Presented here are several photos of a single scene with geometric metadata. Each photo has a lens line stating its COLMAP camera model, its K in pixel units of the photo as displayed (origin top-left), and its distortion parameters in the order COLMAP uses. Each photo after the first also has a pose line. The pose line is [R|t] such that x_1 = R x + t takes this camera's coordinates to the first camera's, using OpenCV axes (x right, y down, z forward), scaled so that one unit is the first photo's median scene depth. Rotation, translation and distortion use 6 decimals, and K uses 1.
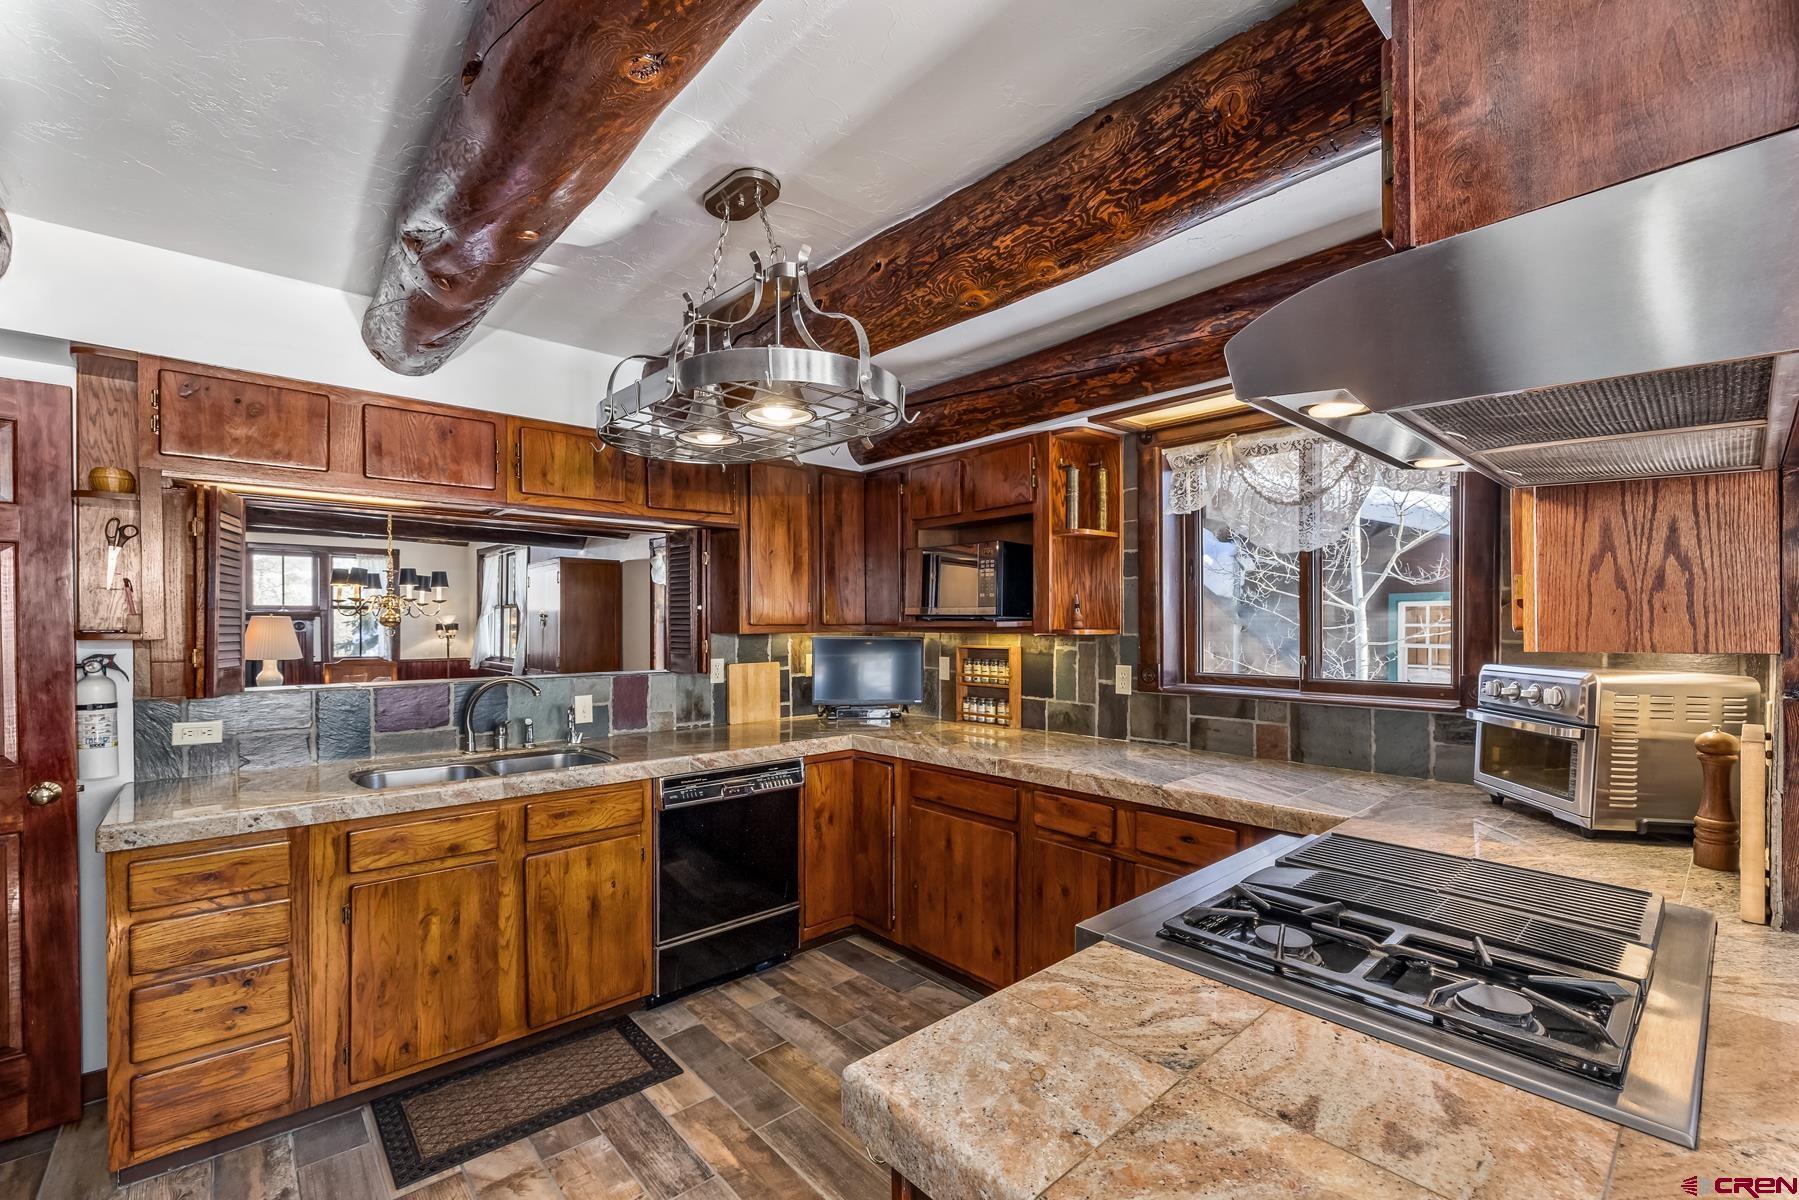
lens RADIAL K [[755.7, 0, 874.8], [0, 755.7, 627.1], [0, 0, 1]] dist [-0.001180, 0.000291]
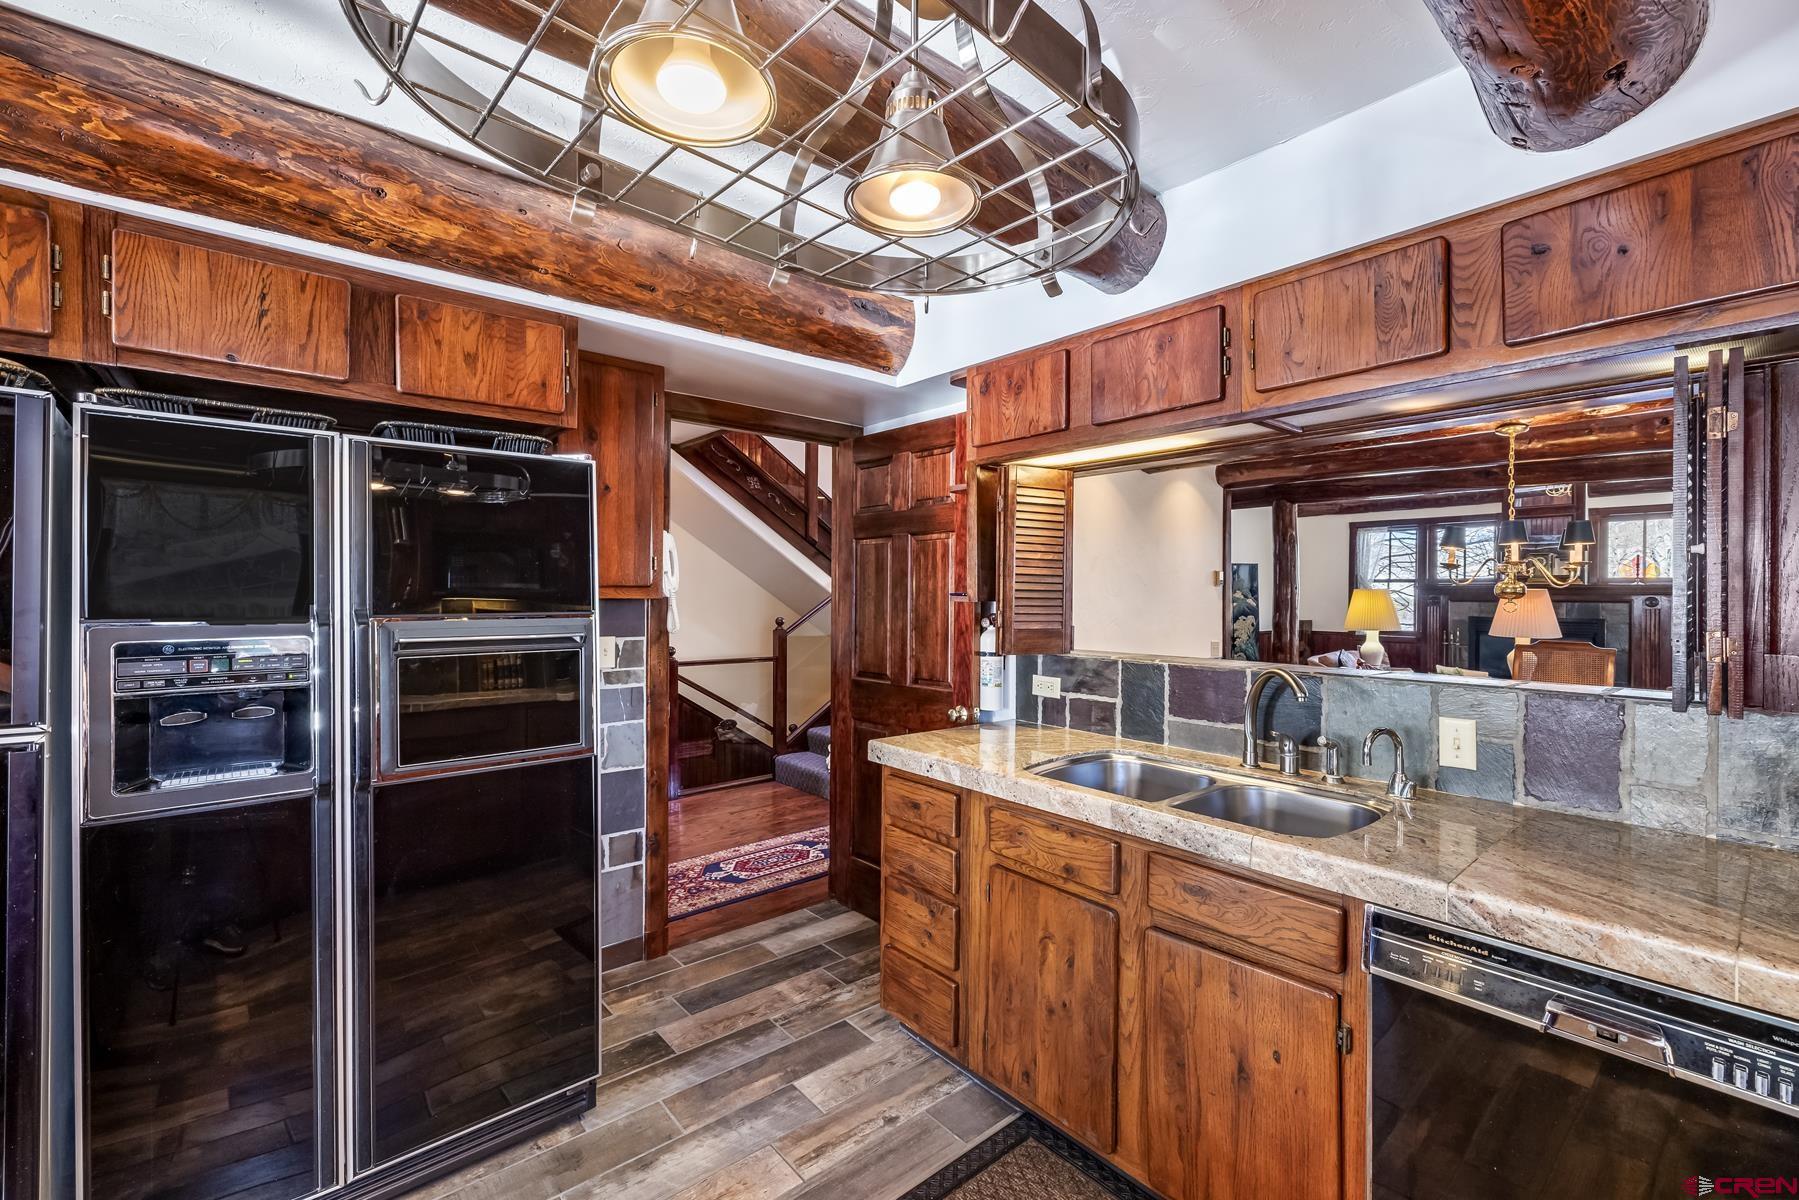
lens RADIAL K [[755.7, 0, 902.7], [0, 755.7, 593.7], [0, 0, 1]] dist [-0.001180, 0.000291]
pose [[0.005895, 0.001262, -0.999982, 0.199515], [-0.011764, 0.999930, 0.001193, 0.003418], [0.999913, 0.011756, 0.005909, 0.696635]]
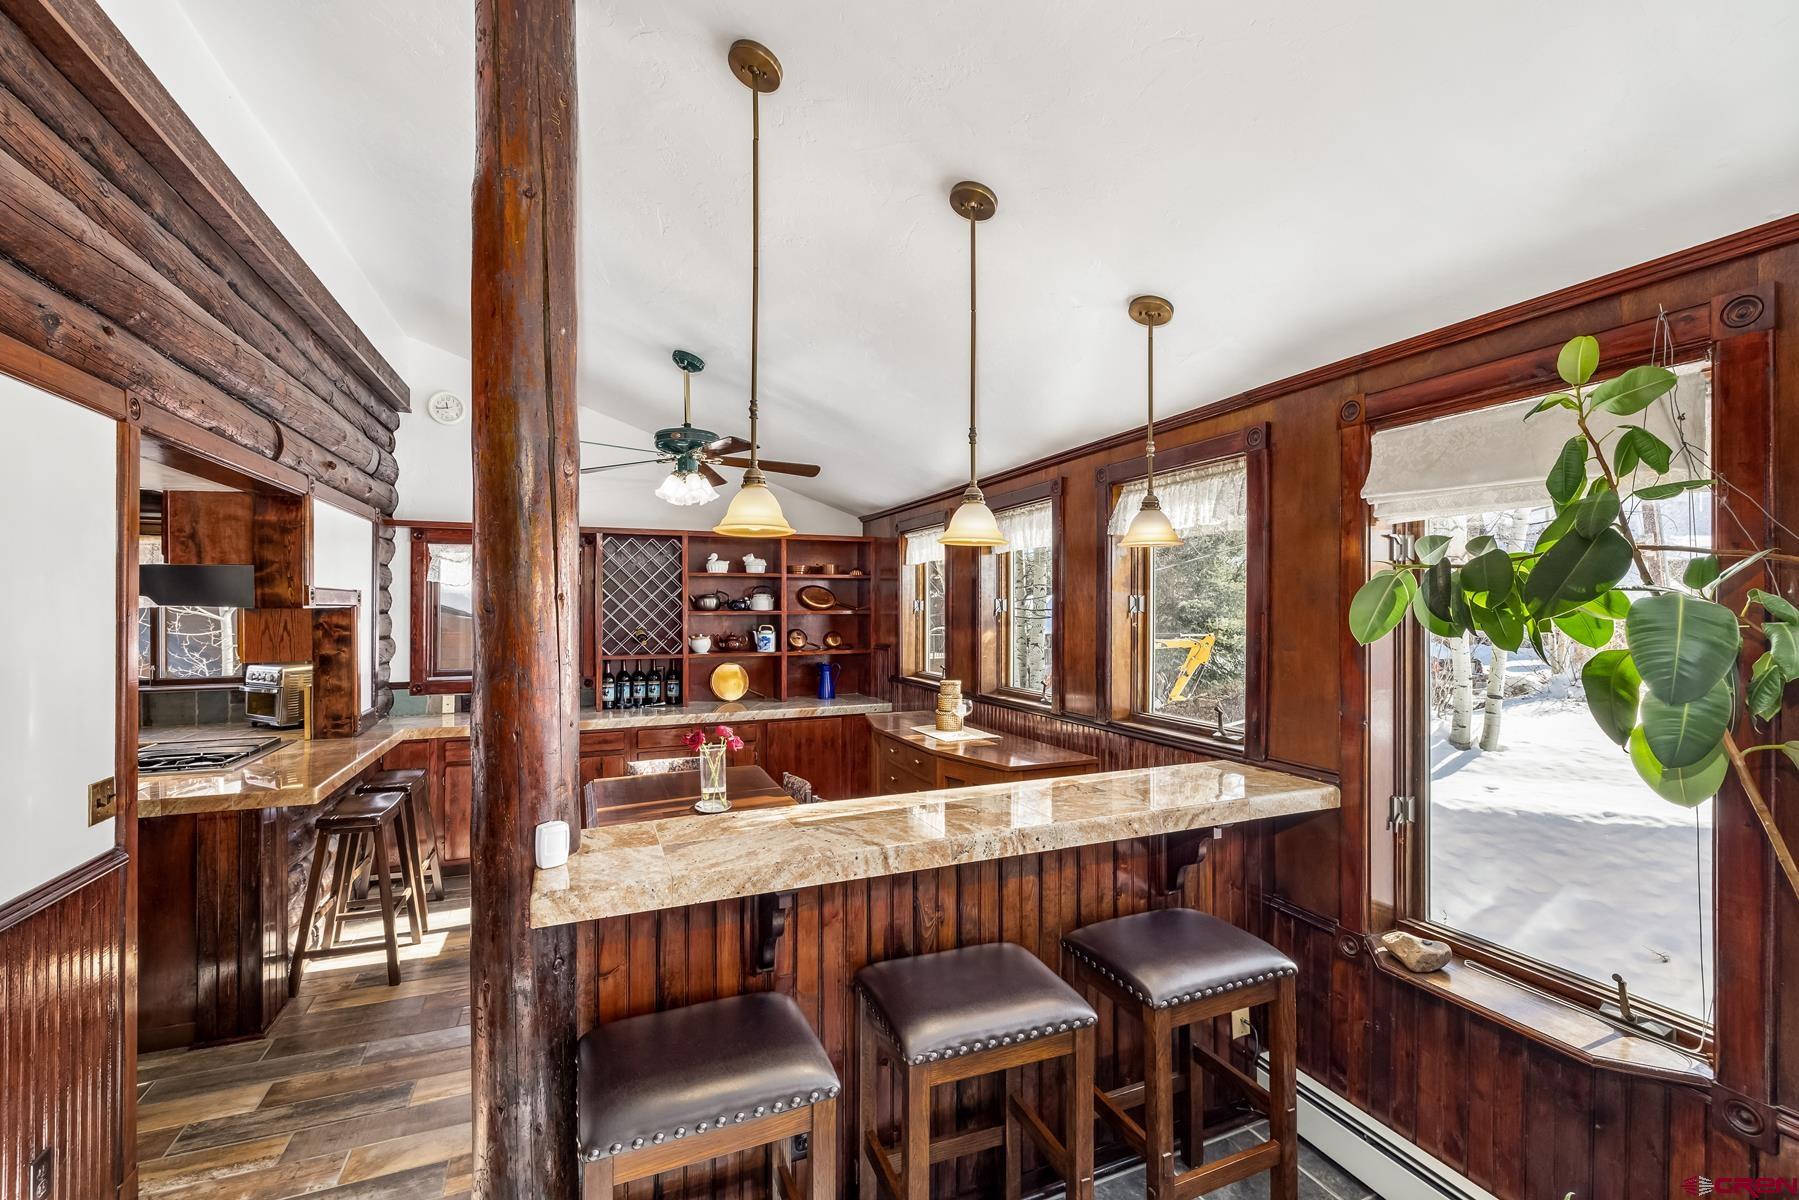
lens RADIAL K [[755.7, 0, 890.1], [0, 755.7, 606.6], [0, 0, 1]] dist [-0.001180, 0.000291]
pose [[0.291215, 0.002807, 0.956653, -0.605197], [0.007366, 0.999959, -0.005177, -0.077021], [-0.956629, 0.008554, 0.291183, -1.139723]]
